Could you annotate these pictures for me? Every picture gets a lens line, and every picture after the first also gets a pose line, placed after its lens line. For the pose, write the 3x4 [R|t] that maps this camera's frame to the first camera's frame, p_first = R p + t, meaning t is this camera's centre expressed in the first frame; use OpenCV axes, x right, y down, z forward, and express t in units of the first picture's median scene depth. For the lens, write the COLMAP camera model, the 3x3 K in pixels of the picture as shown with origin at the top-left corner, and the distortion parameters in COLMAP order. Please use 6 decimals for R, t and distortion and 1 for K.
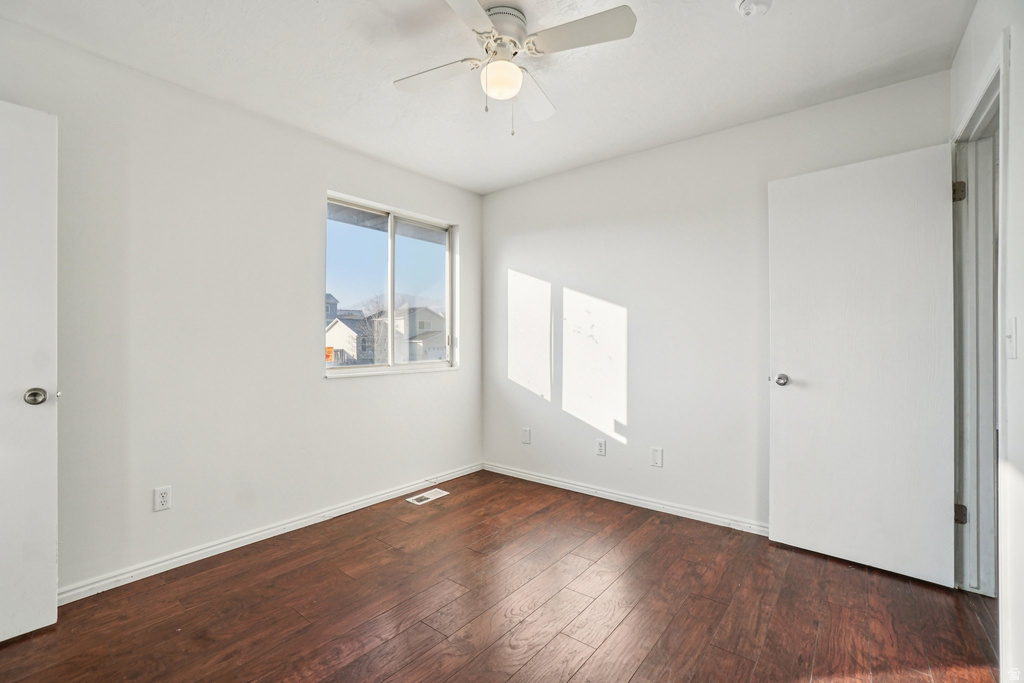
lens RADIAL K [[451.5, 0, 500.0], [0, 451.5, 340.5], [0, 0, 1]] dist [-0.068172, 0.022860]
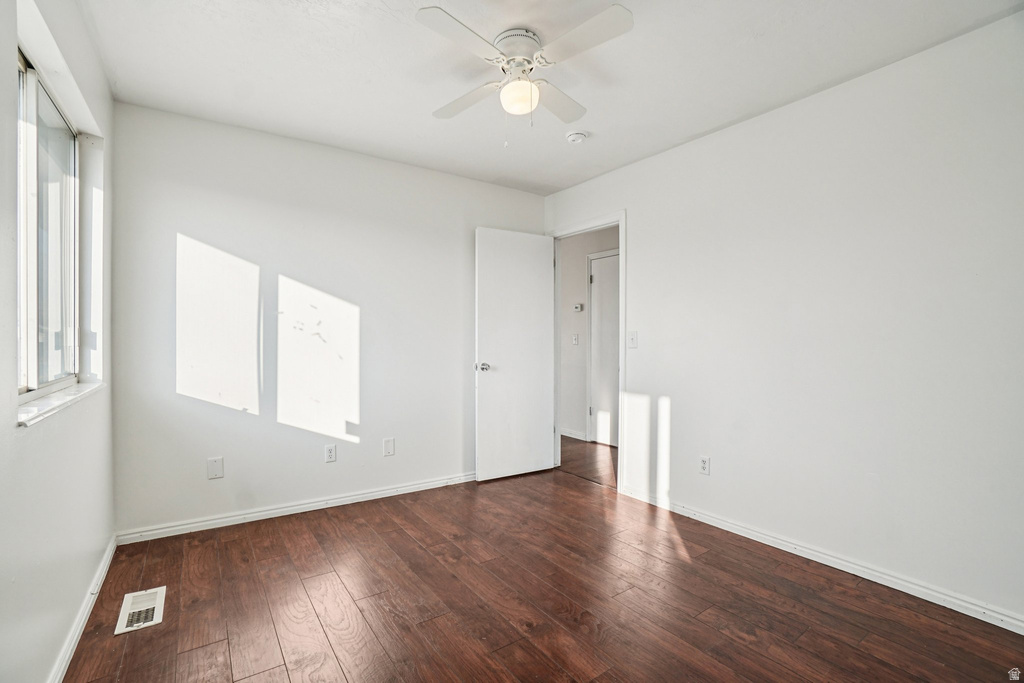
lens RADIAL K [[451.5, 0, 500.0], [0, 451.5, 340.5], [0, 0, 1]] dist [-0.068172, 0.022860]
pose [[0.276845, 0.000691, 0.960914, -0.578681], [-0.005562, 0.999984, 0.000884, 0.000269], [-0.960899, -0.005589, 0.276844, 0.412492]]
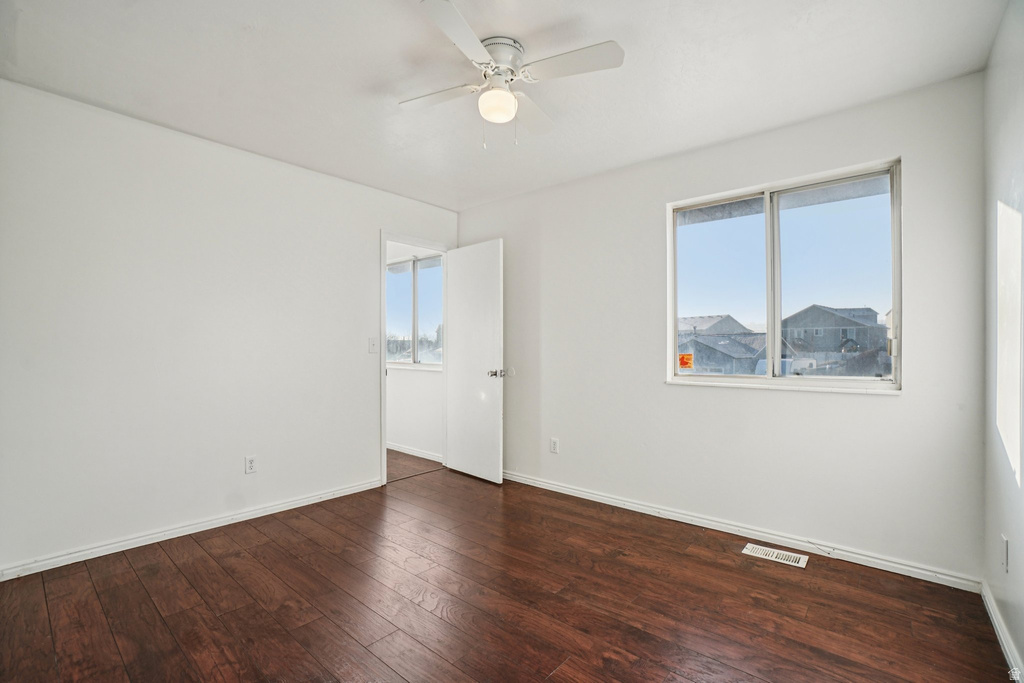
lens RADIAL K [[451.5, 0, 500.0], [0, 451.5, 340.5], [0, 0, 1]] dist [-0.068172, 0.022860]
pose [[-0.030578, -0.018643, -0.999359, 0.597984], [-0.003872, 0.999821, -0.018533, 0.005834], [0.999525, 0.003303, -0.030645, 0.571371]]
